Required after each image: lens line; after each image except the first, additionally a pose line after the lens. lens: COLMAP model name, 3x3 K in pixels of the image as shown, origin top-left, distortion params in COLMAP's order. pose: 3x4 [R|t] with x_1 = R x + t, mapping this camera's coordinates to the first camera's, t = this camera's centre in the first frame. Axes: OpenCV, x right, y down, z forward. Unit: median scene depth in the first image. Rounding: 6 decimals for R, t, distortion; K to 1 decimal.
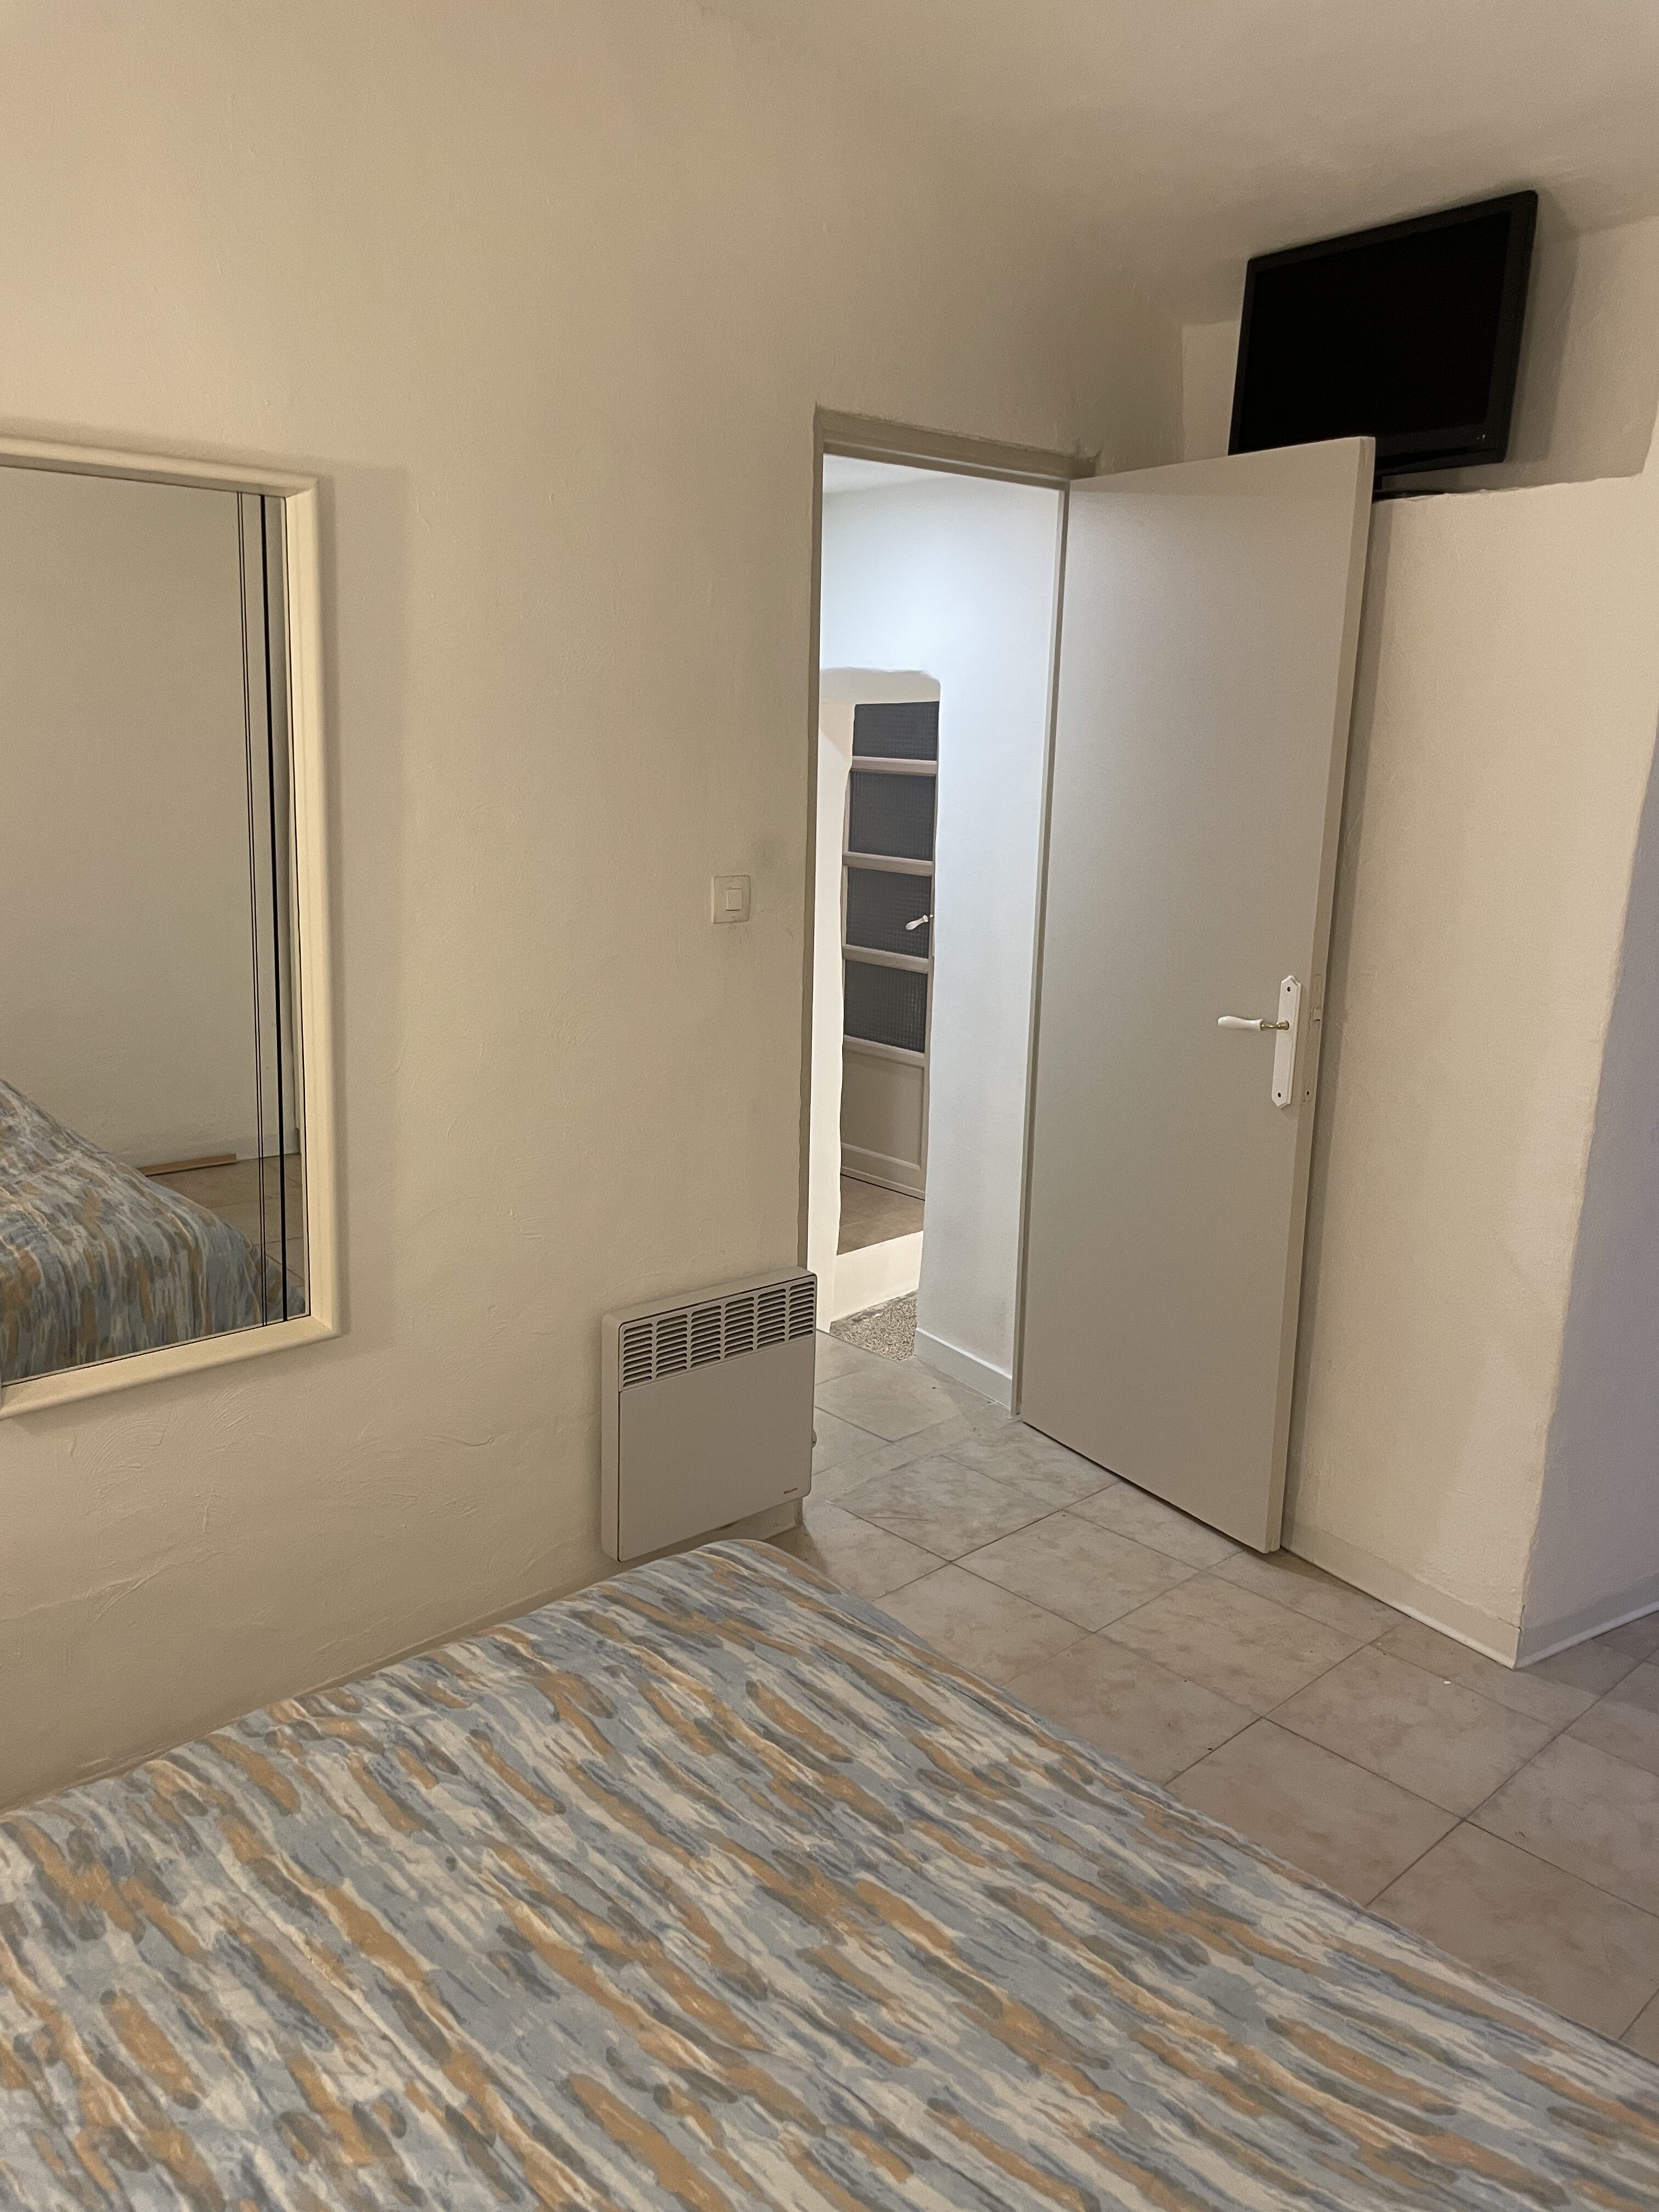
lens RADIAL K [[1678.7, 0, 829.7], [0, 1678.7, 1104.9], [0, 0, 1]] dist [0.059611, -0.078760]
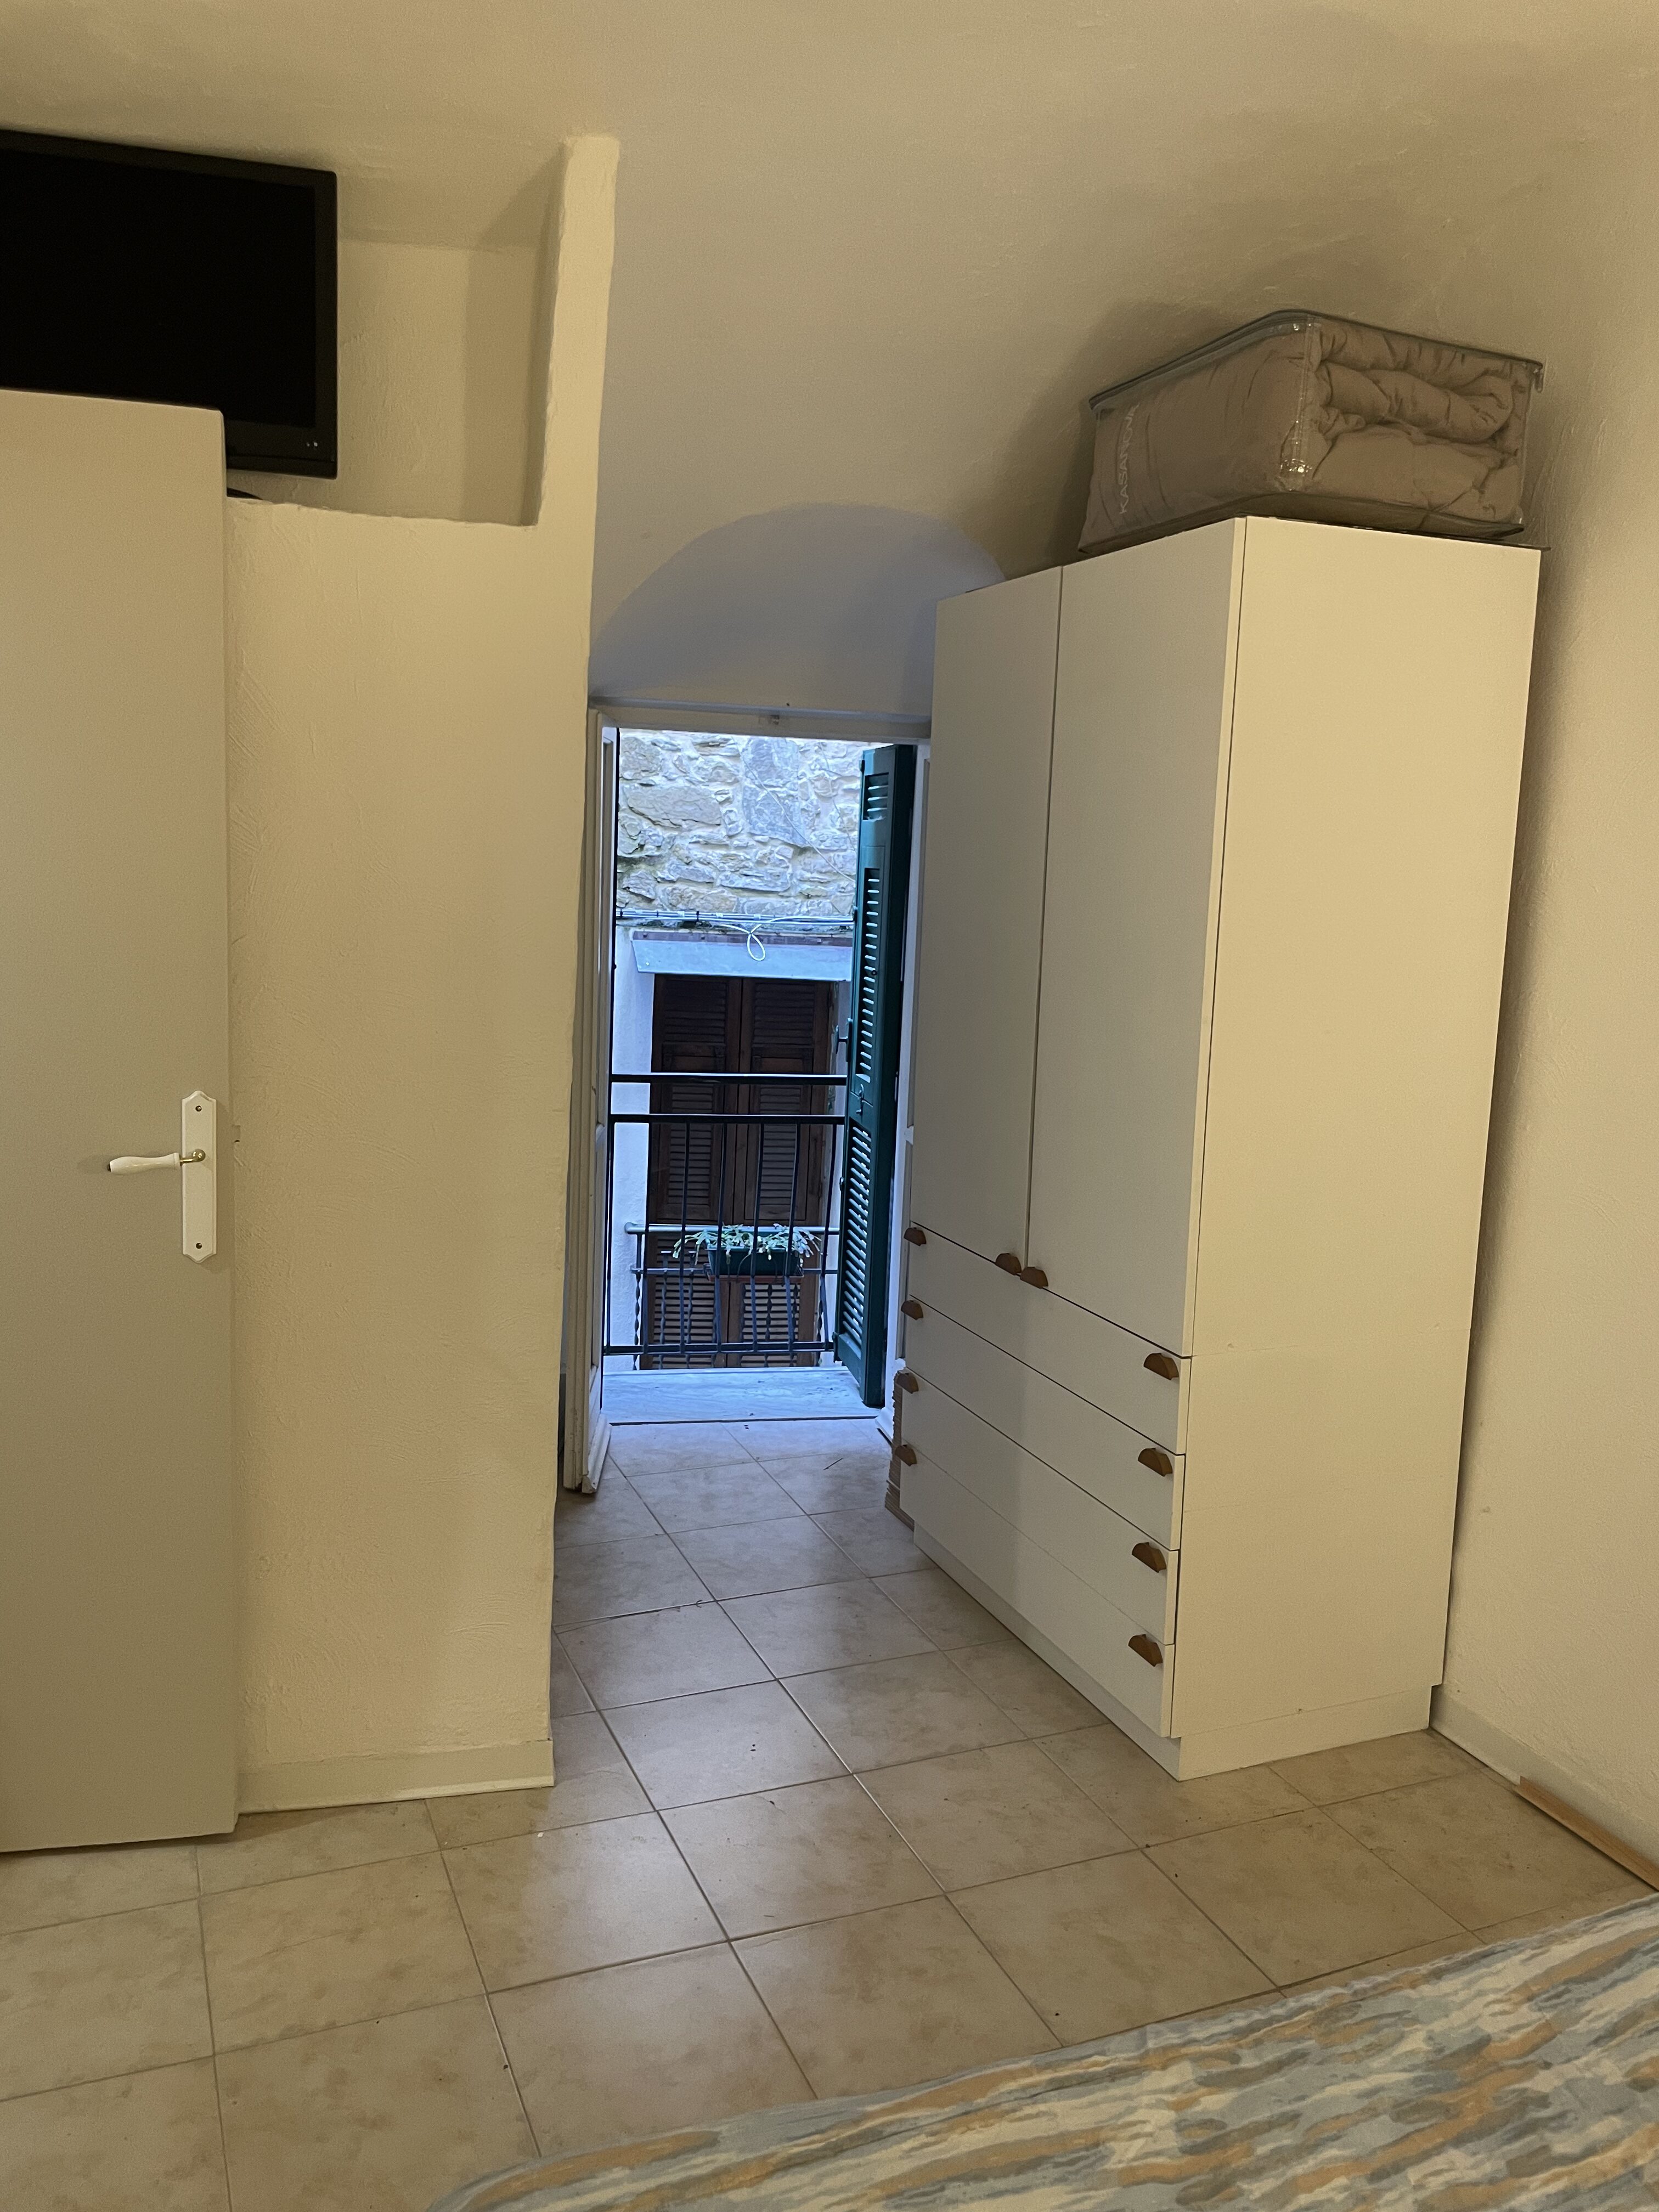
lens RADIAL K [[1678.7, 0, 829.2], [0, 1678.7, 1095.3], [0, 0, 1]] dist [0.059611, -0.078760]
pose [[0.345633, -0.142091, 0.927549, -0.607396], [0.166124, 0.982121, 0.088548, -0.168389], [-0.923548, 0.123483, 0.363058, 0.801570]]
